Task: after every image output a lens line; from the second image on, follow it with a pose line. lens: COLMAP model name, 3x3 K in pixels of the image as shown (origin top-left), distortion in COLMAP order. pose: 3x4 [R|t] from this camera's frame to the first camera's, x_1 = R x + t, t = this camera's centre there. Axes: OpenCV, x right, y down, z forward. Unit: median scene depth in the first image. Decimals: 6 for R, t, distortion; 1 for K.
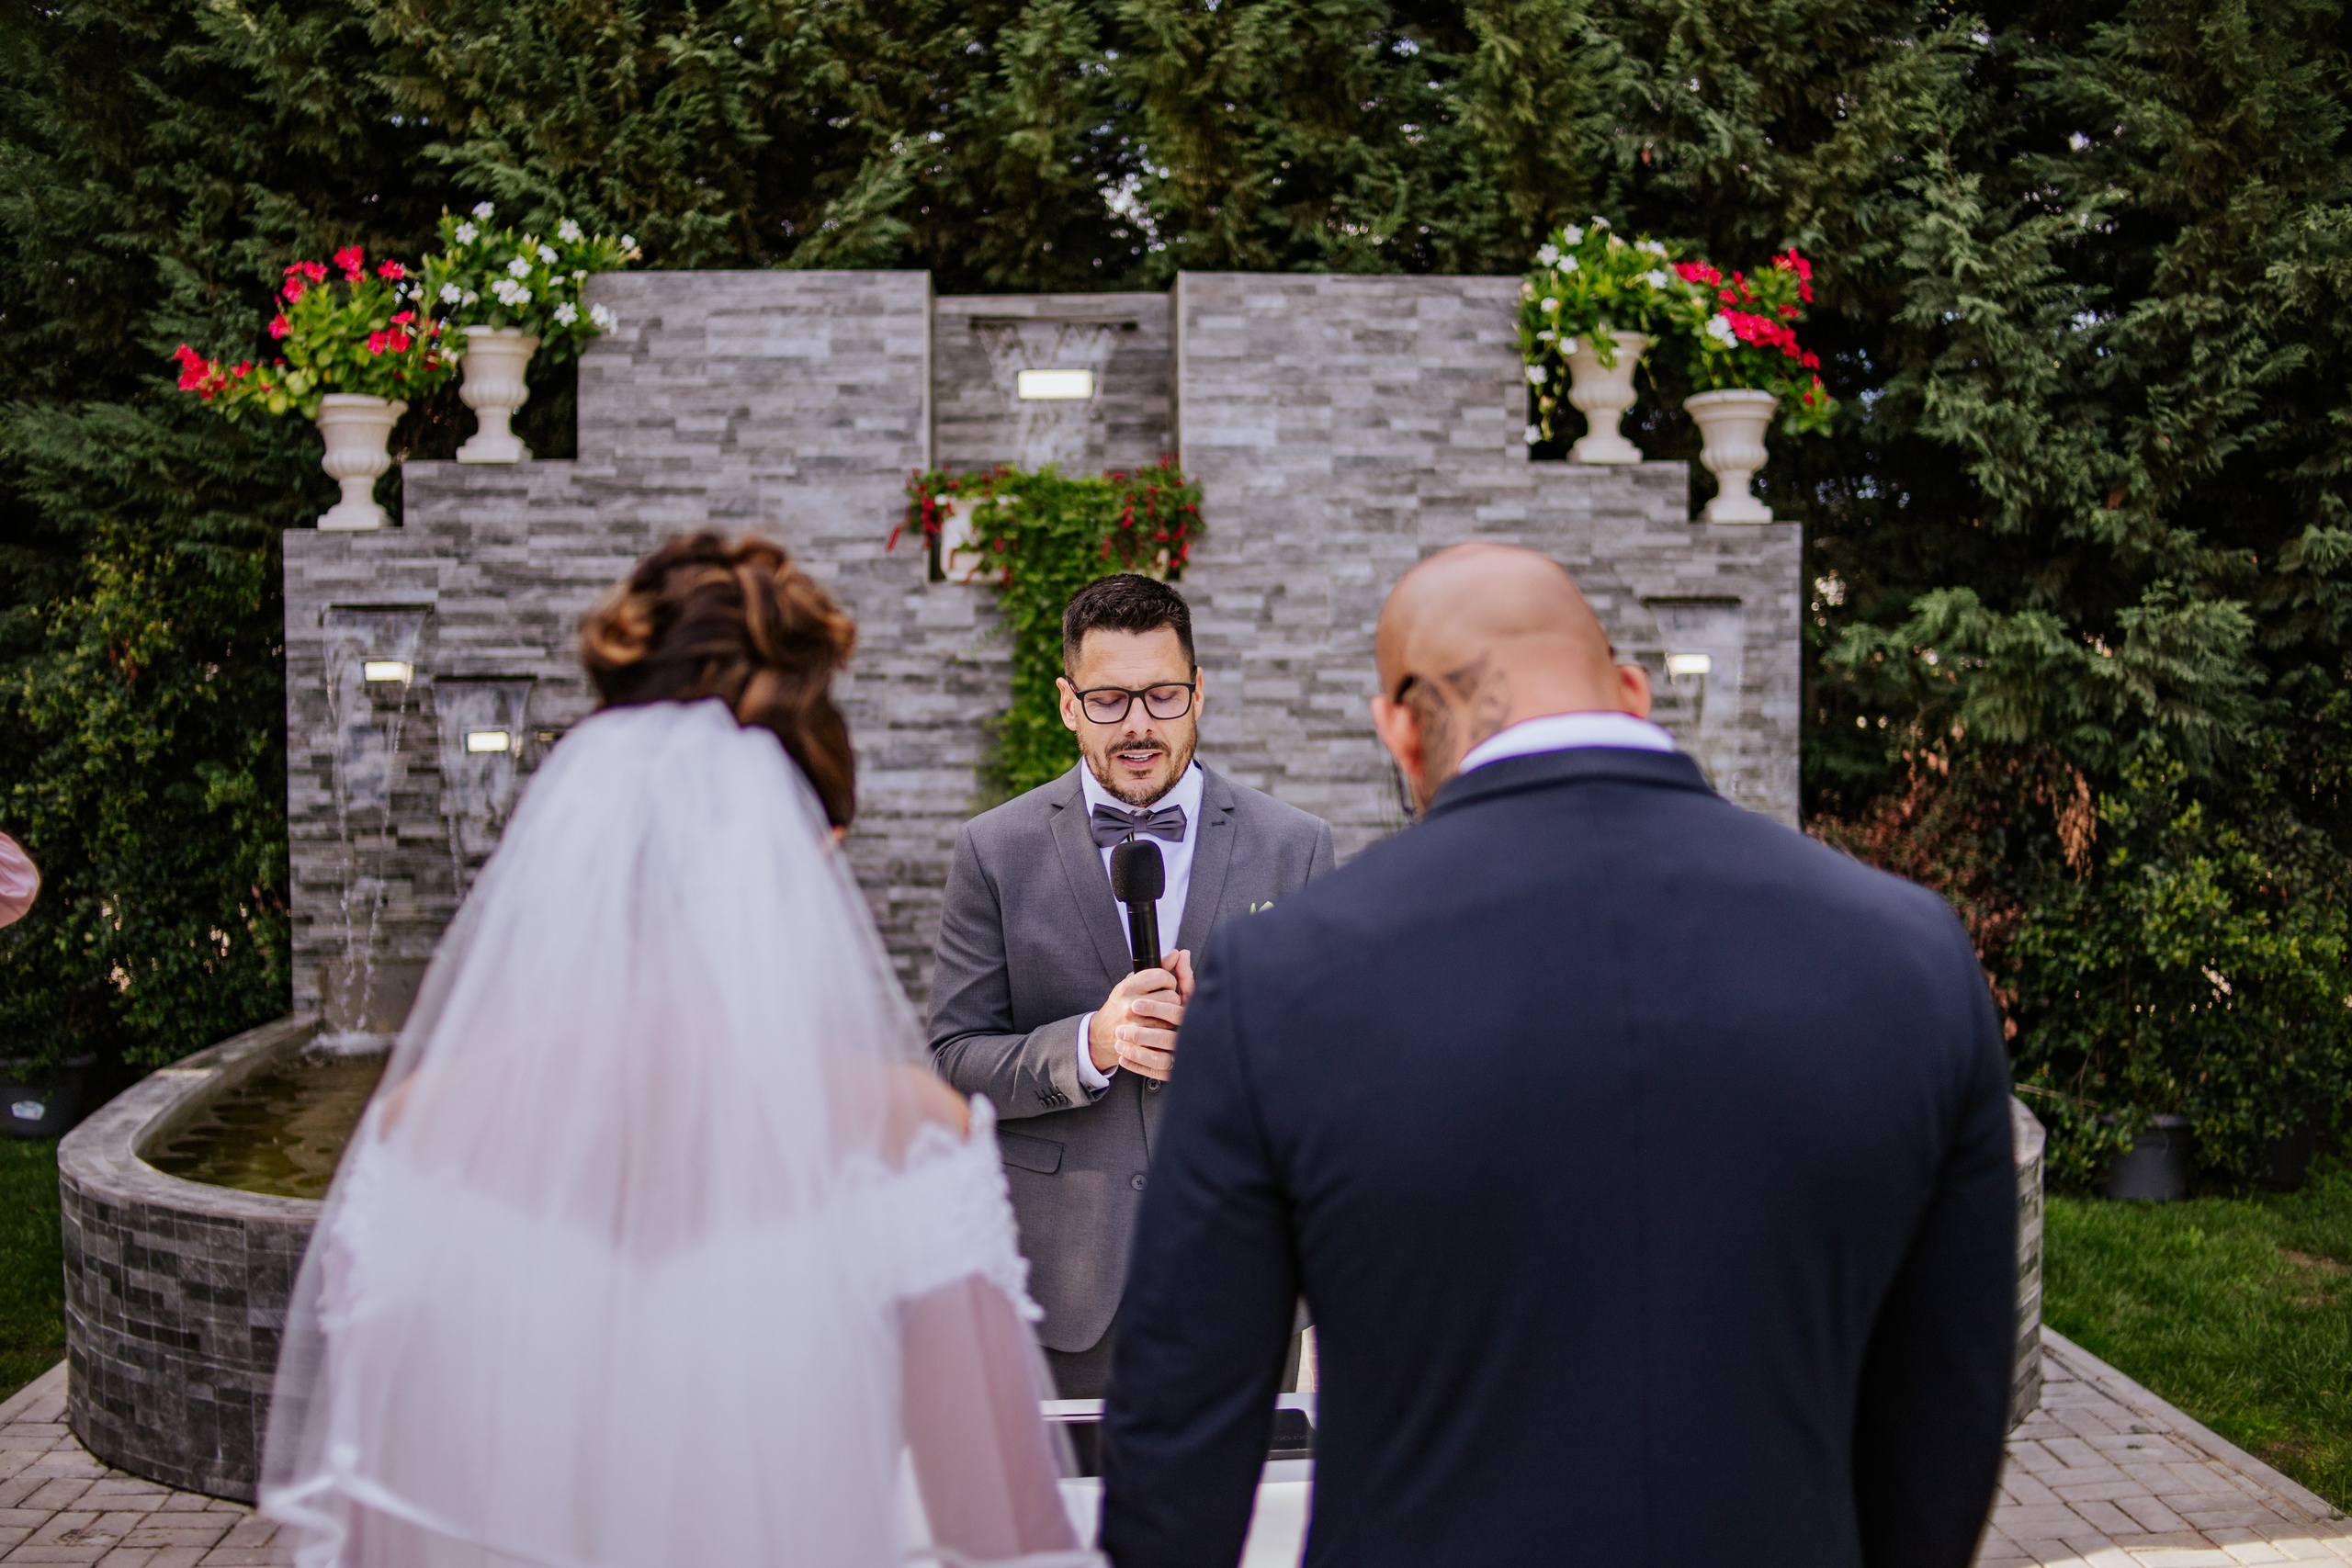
lens RADIAL K [[2397.4, 0, 1208.7], [0, 2397.4, 783.5], [0, 0, 1]] dist [-0.153197, 0.096751]
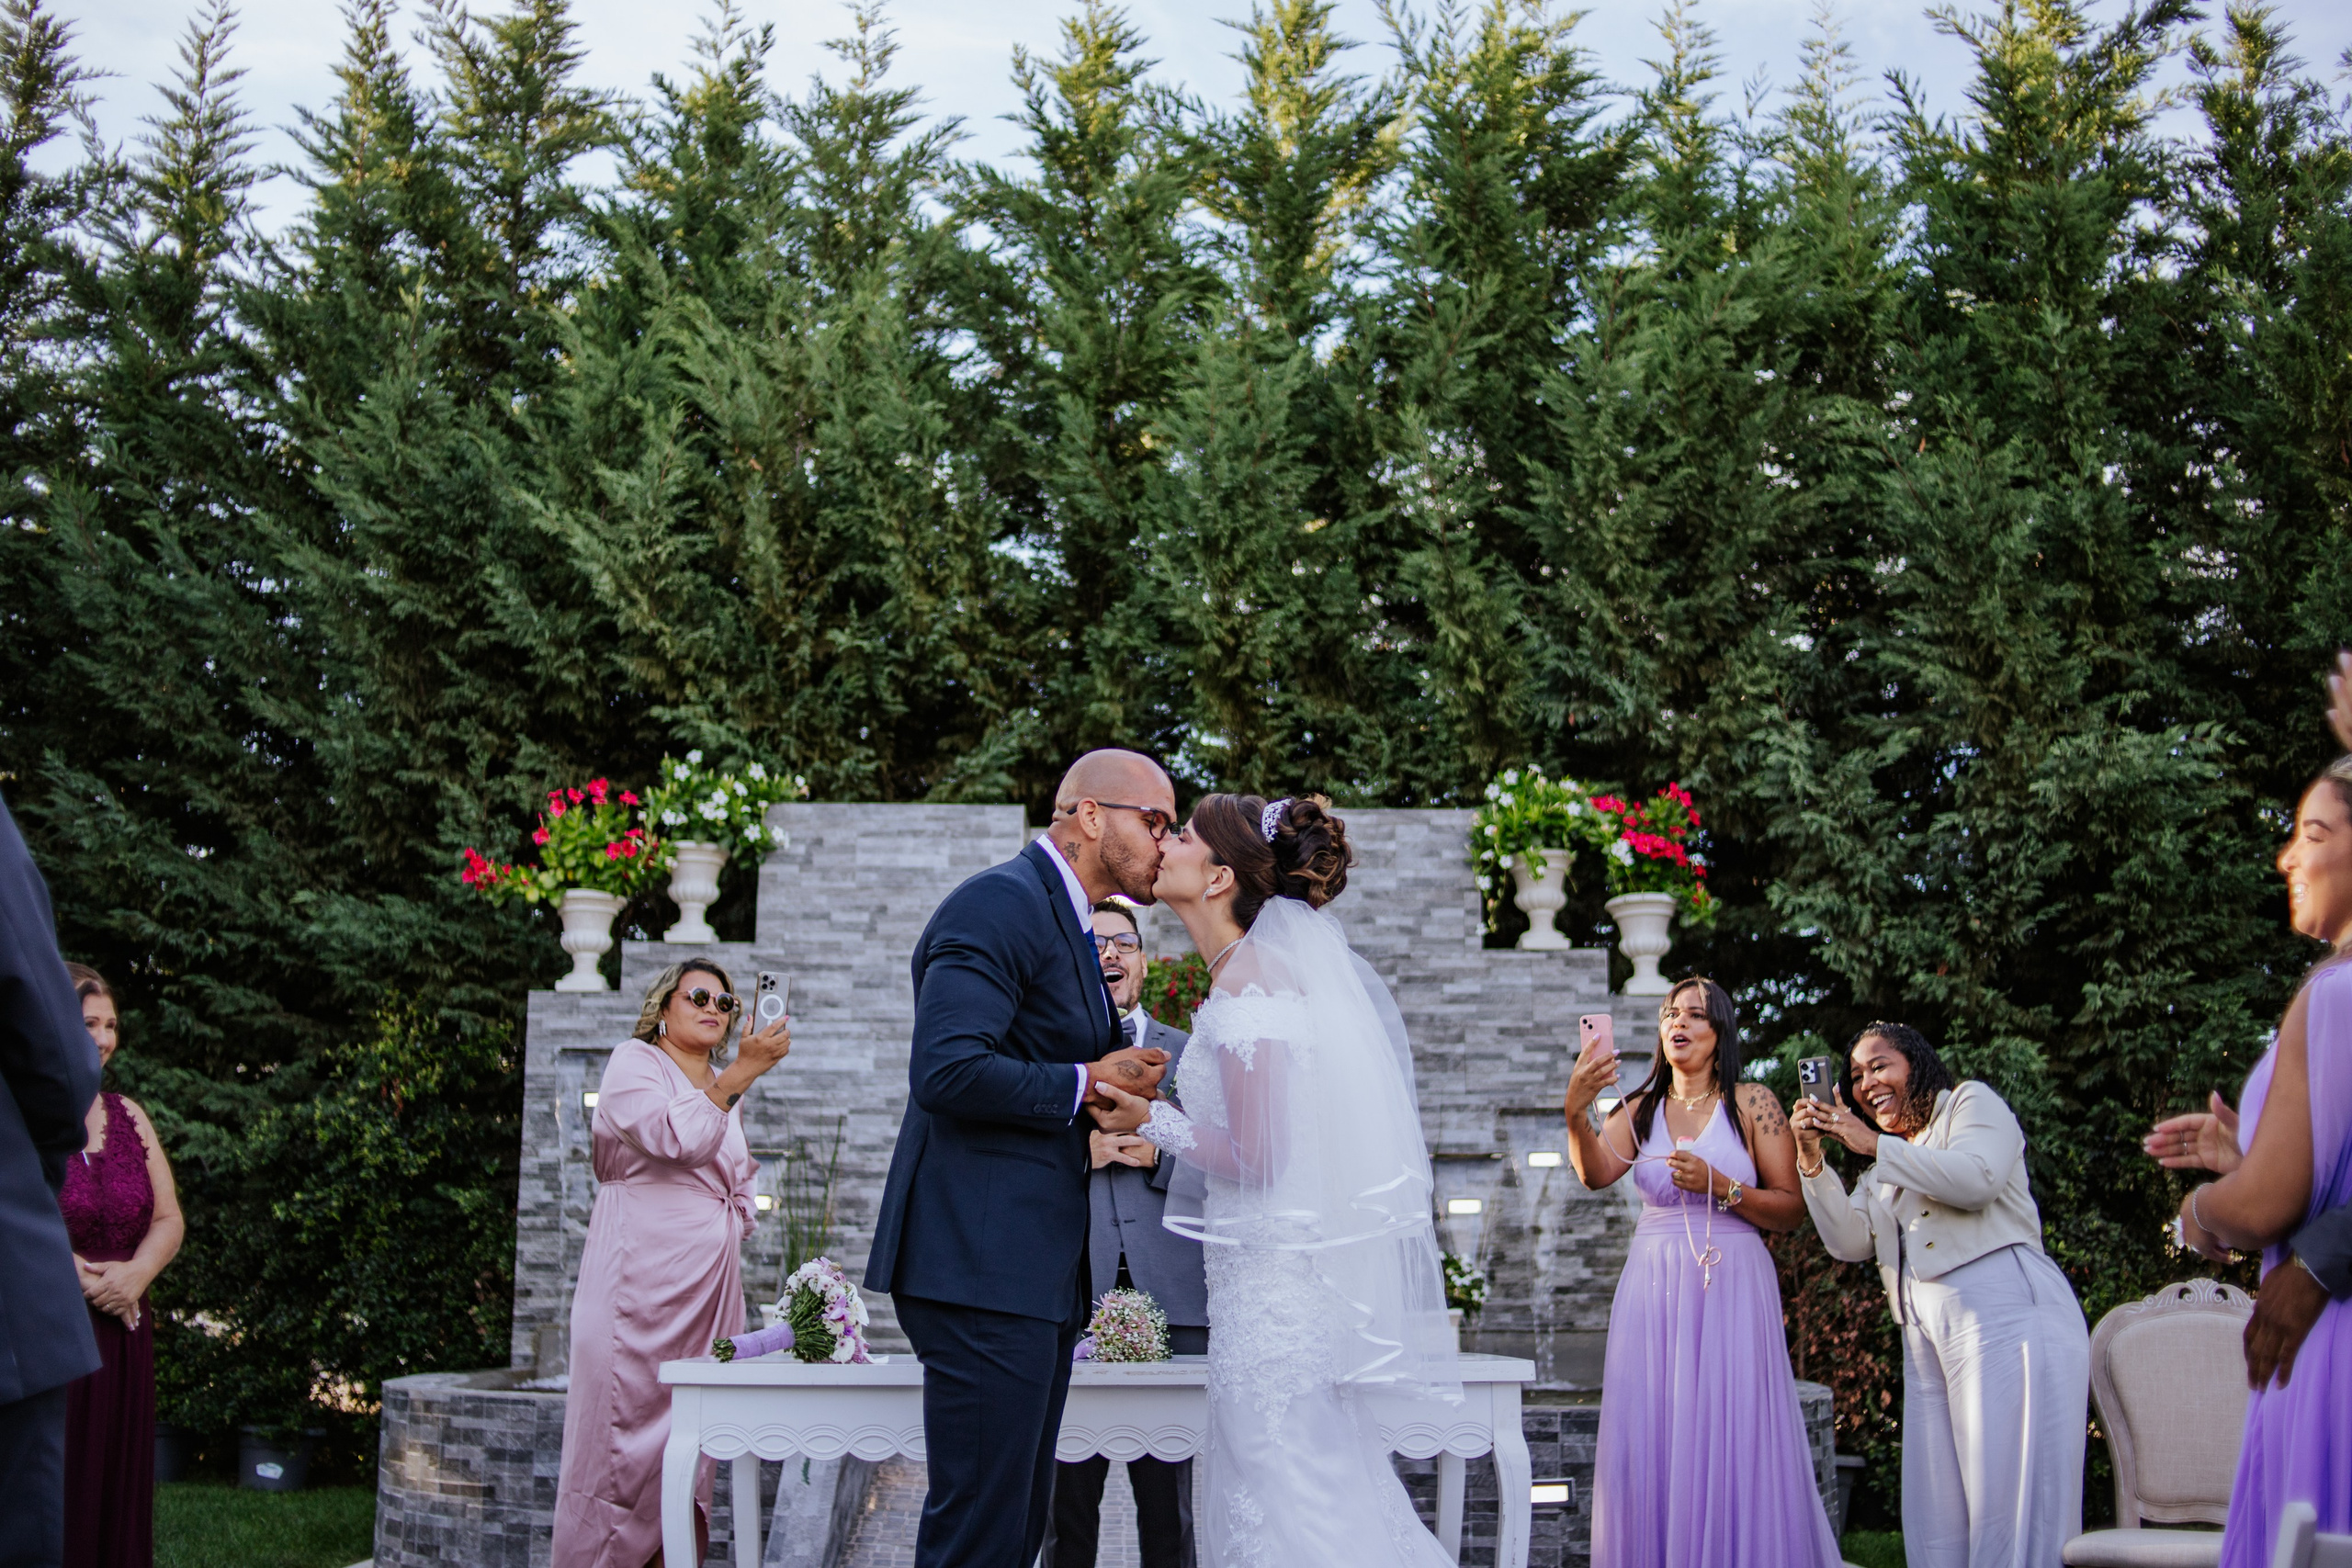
lens RADIAL K [[2406.2, 0, 1176.0], [0, 2406.2, 784.0], [0, 0, 1]] dist [-0.120164, 0.042377]
pose [[0.998627, -0.002209, -0.052344, 0.036964], [-0.010958, 0.968206, -0.249913, 0.108608], [0.051232, 0.250144, 0.966852, -0.299631]]
